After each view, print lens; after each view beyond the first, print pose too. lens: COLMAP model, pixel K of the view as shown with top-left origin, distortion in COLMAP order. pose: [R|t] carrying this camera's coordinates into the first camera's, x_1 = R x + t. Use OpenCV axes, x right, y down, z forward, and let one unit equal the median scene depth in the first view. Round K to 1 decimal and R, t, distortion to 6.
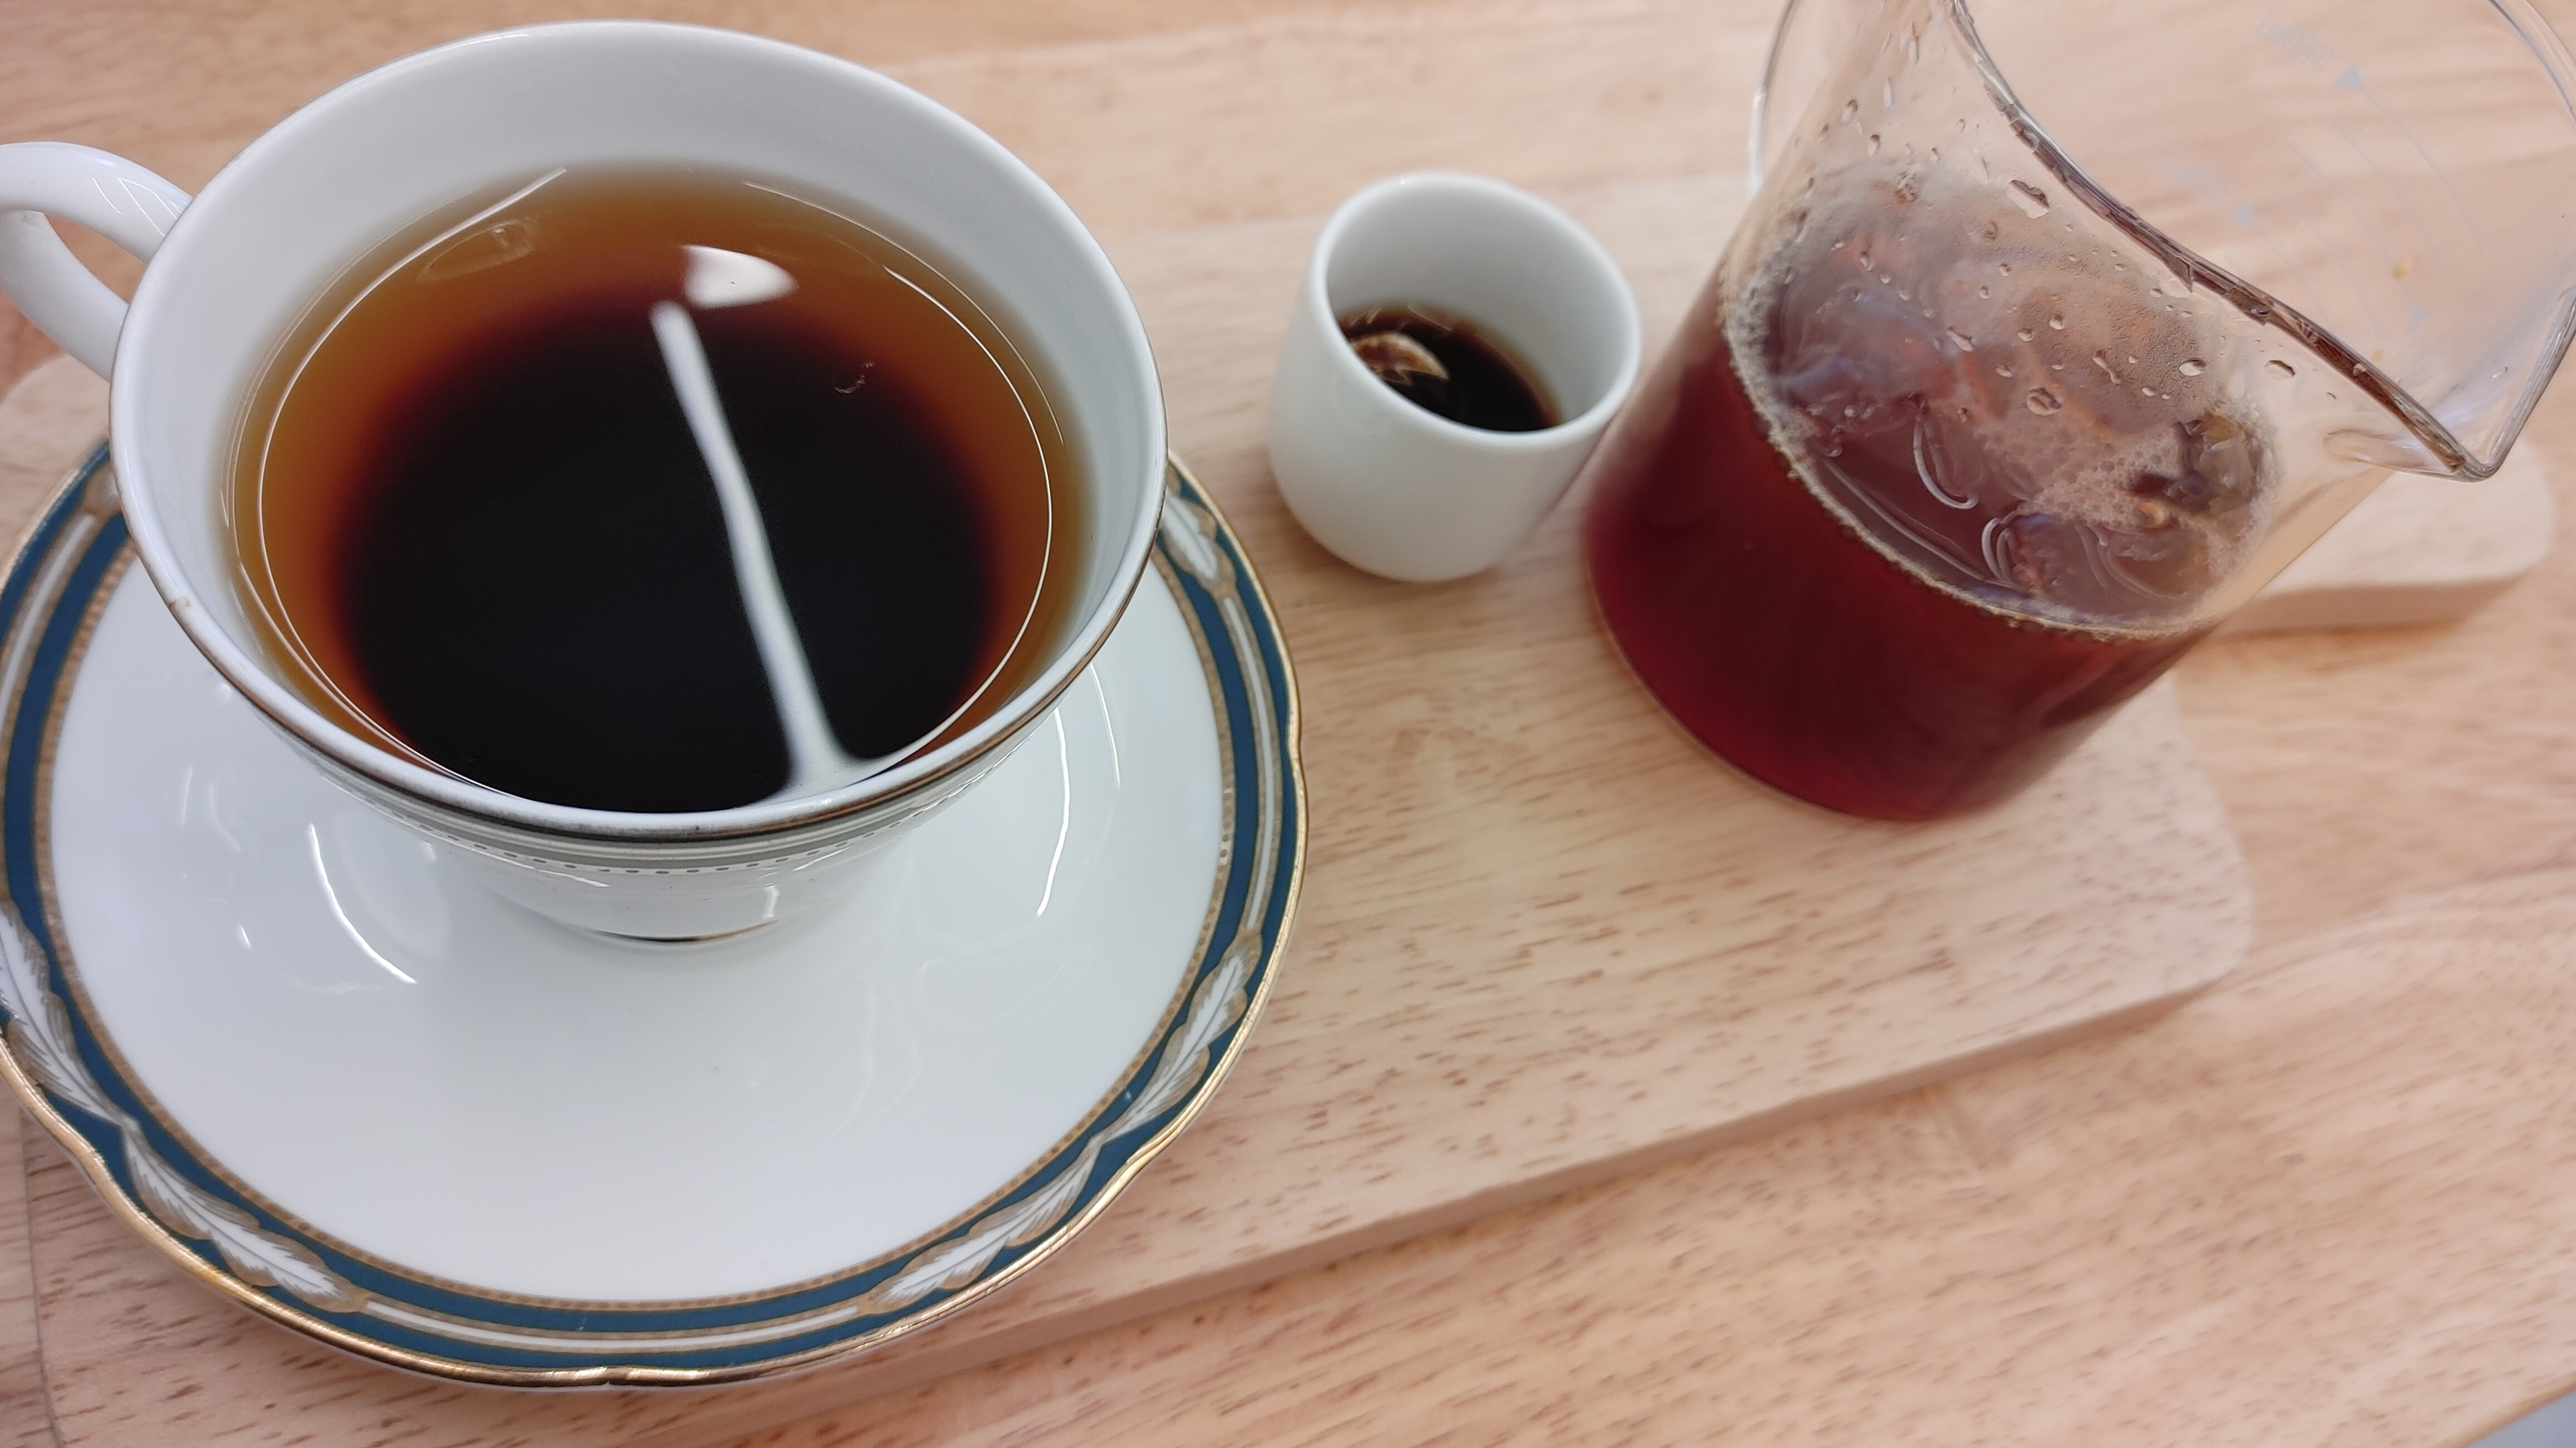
lens RADIAL K [[2058.0, 0, 1270.8], [0, 2058.0, 715.5], [0, 0, 1]] dist [0.003517, 0.003022]
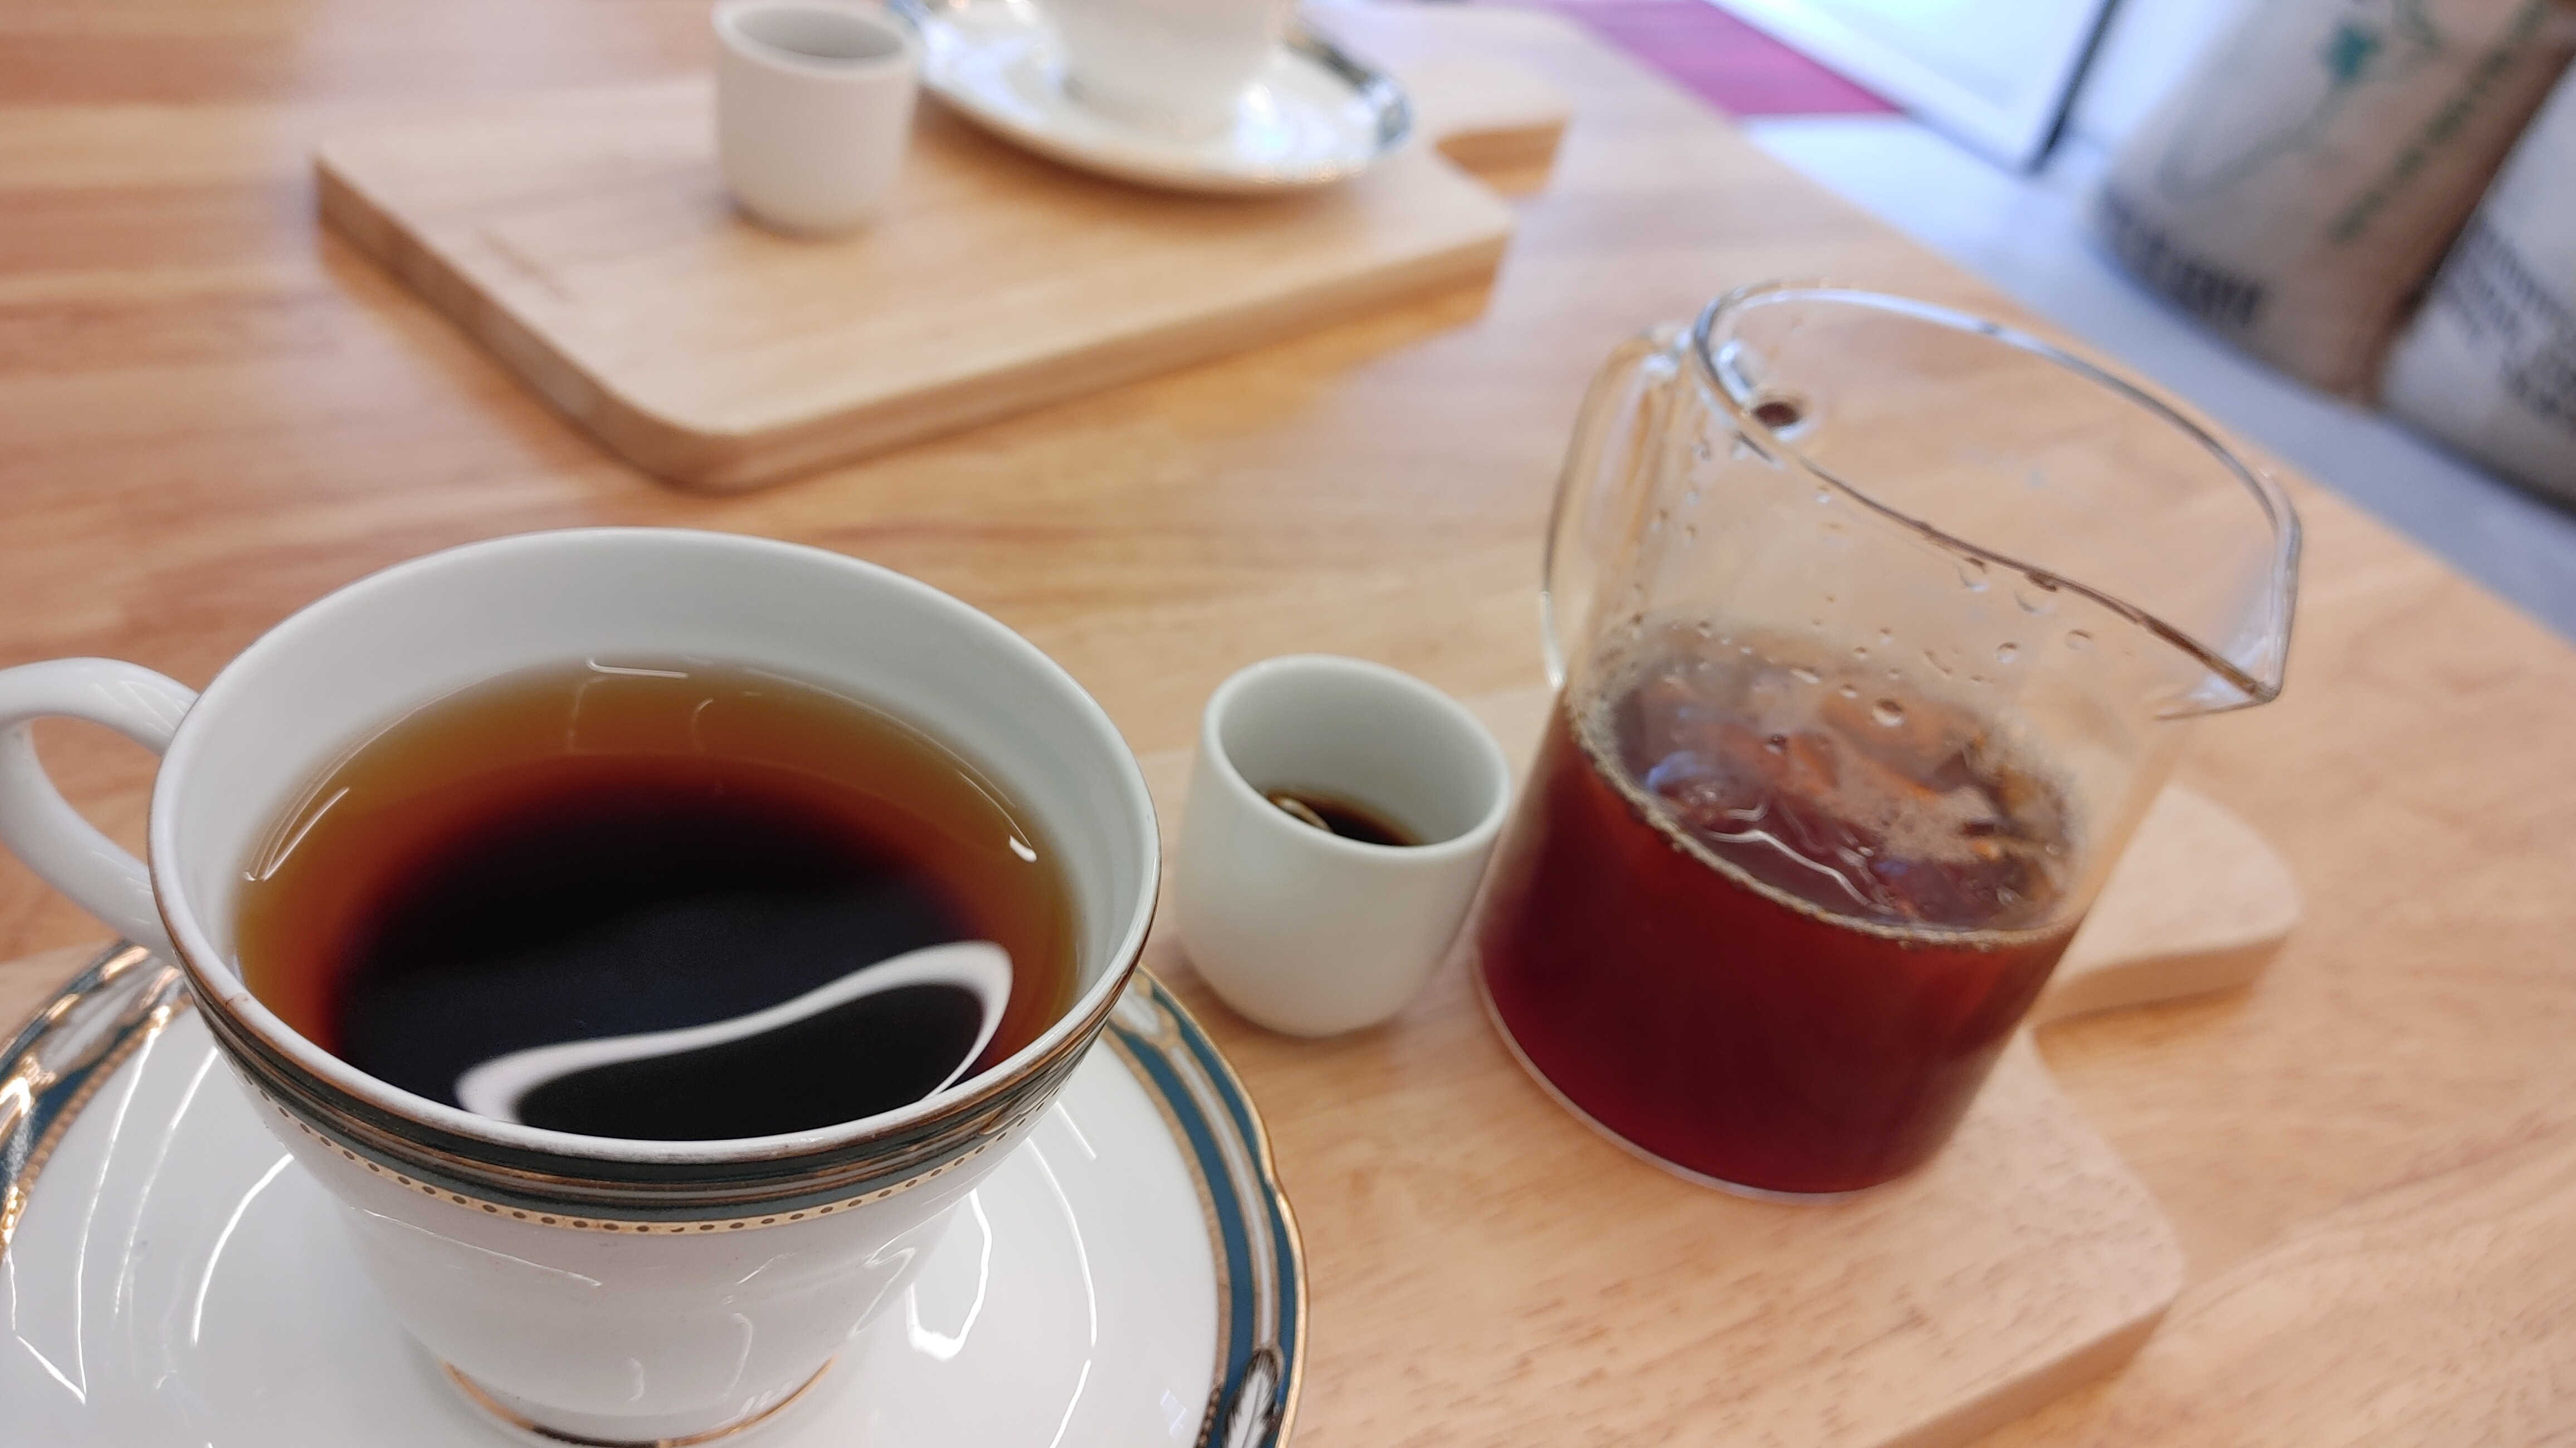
lens RADIAL K [[2058.0, 0, 1270.8], [0, 2058.0, 715.5], [0, 0, 1]] dist [0.003517, 0.003022]
pose [[0.980118, -0.121570, 0.156812, -0.110549], [0.169935, 0.922297, -0.347118, 0.148719], [-0.102428, 0.366865, 0.924618, -0.009398]]
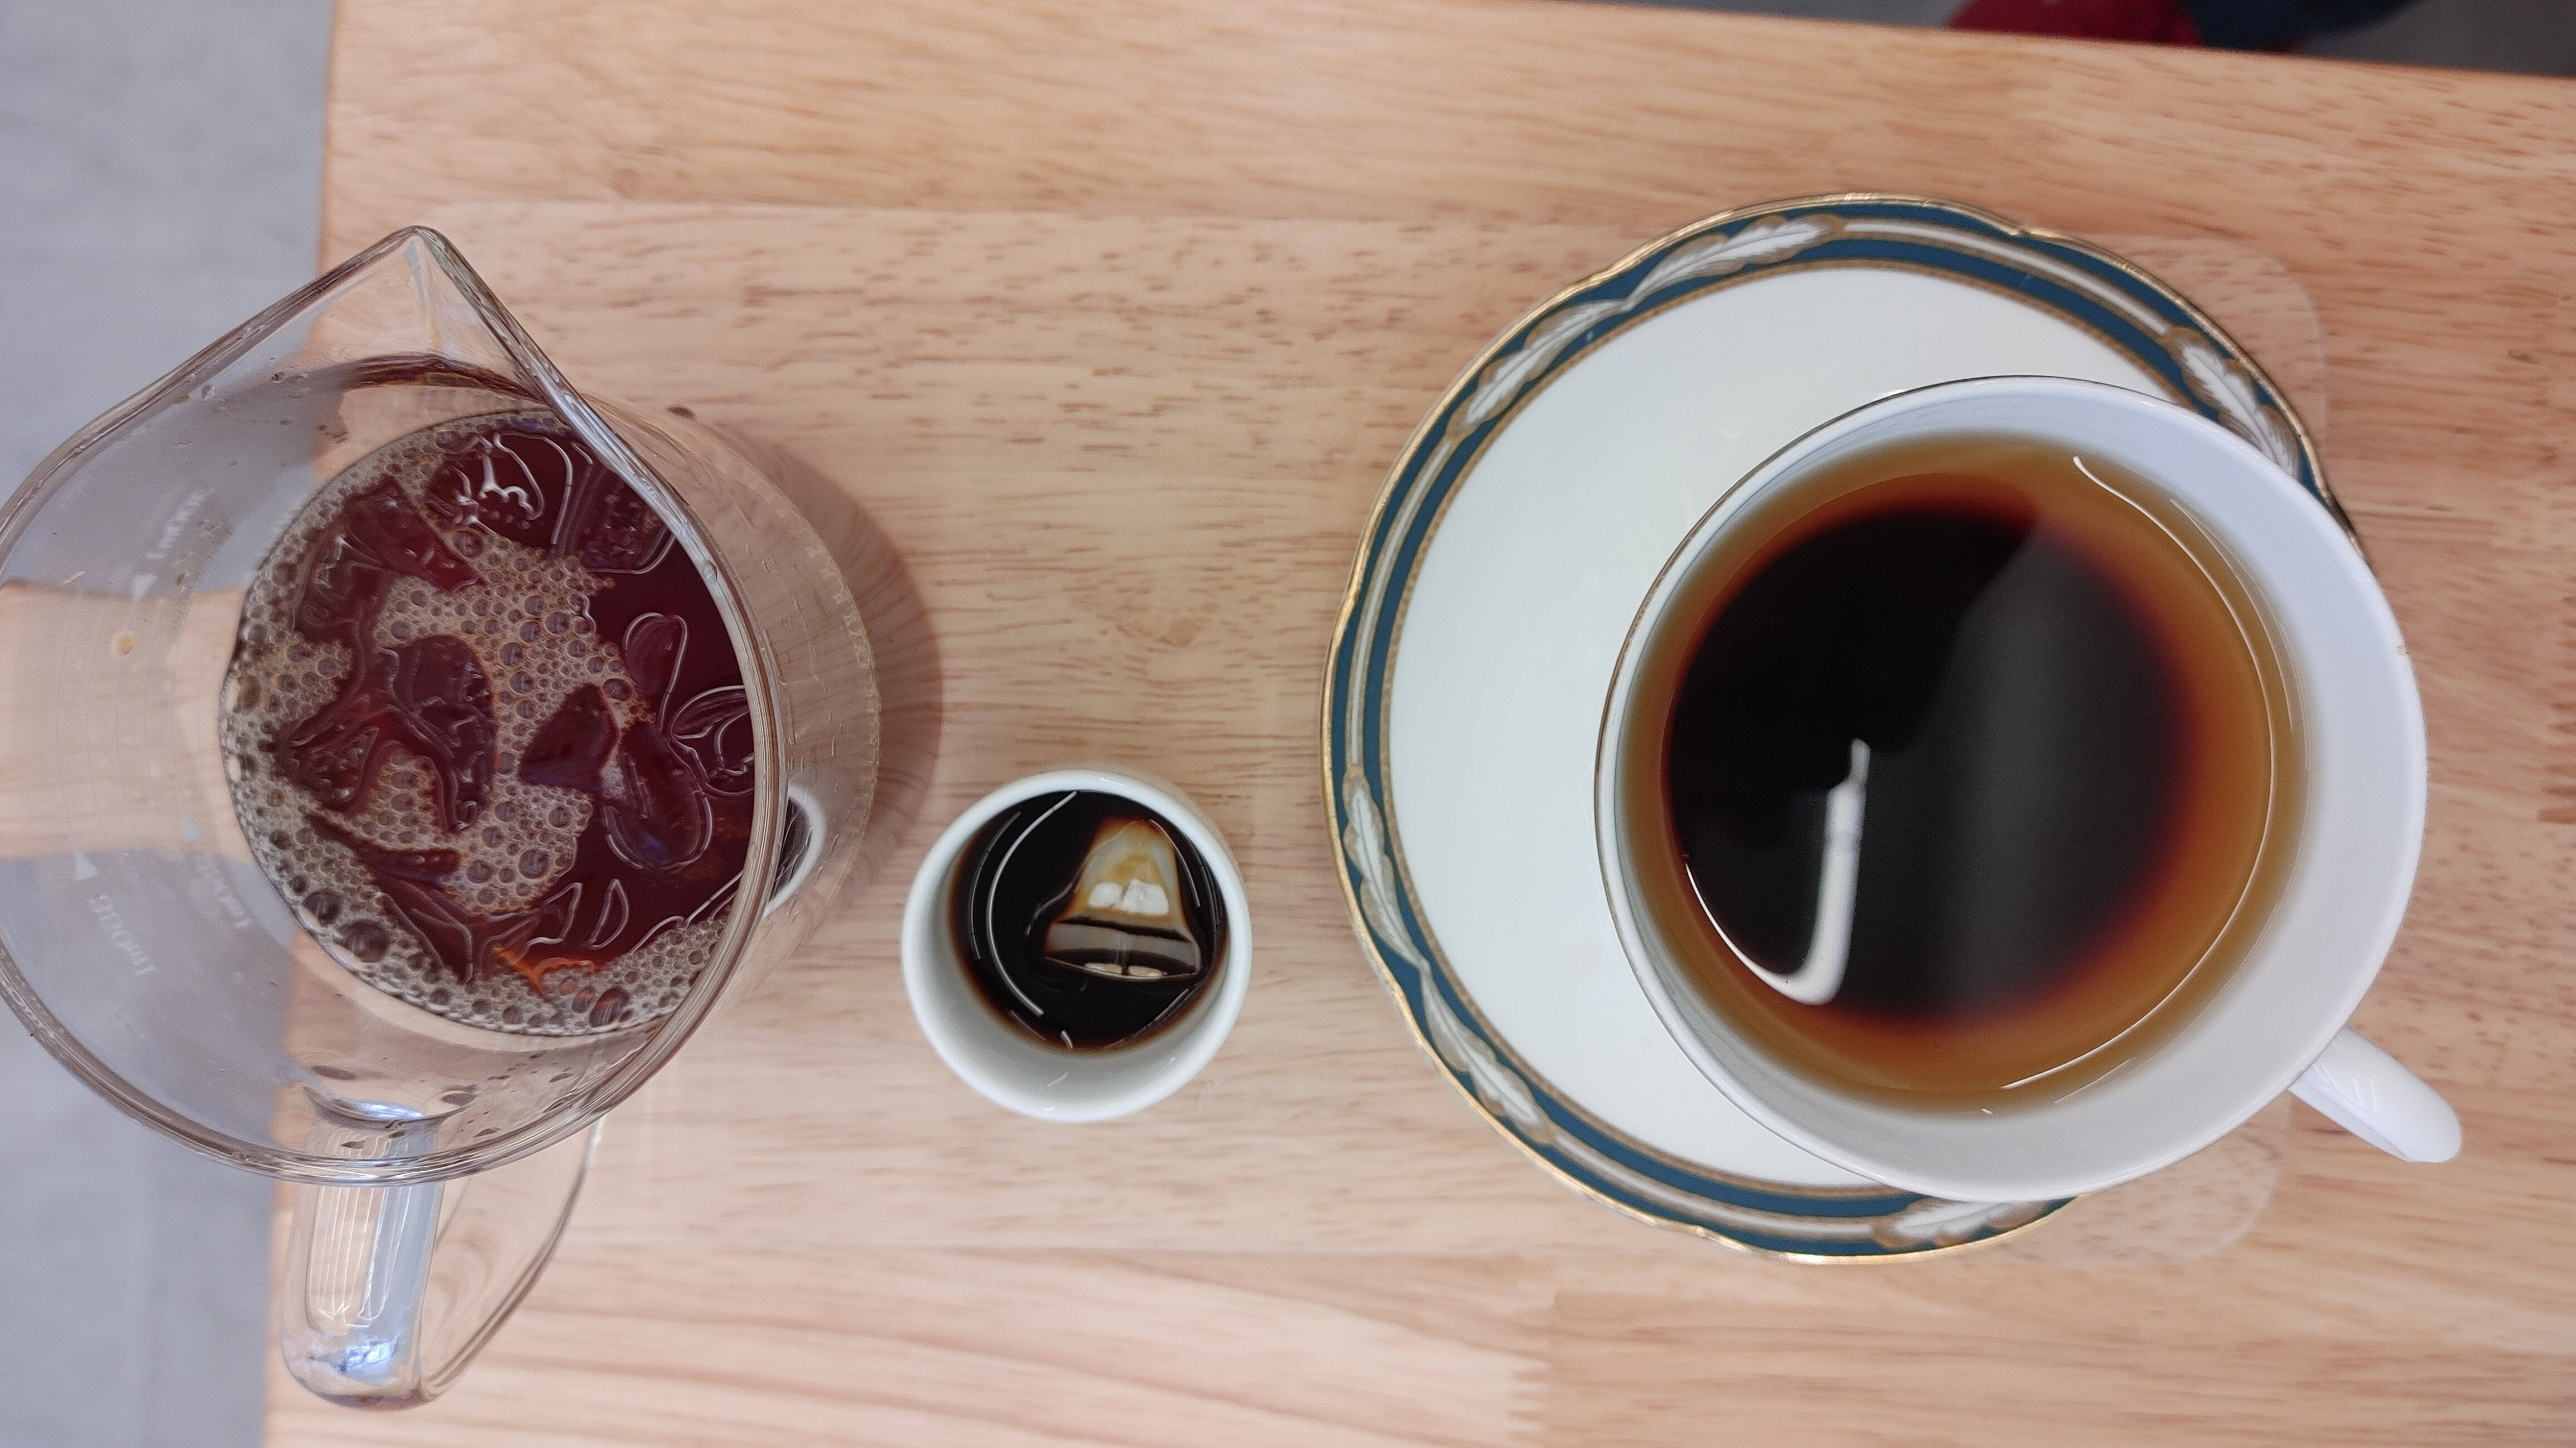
lens RADIAL K [[2058.0, 0, 1270.8], [0, 2058.0, 715.5], [0, 0, 1]] dist [0.003517, 0.003022]
pose [[-0.912572, -0.319146, -0.255653, 0.296854], [0.188281, -0.882921, 0.430116, -0.496991], [-0.362992, 0.344377, 0.865818, 0.062307]]
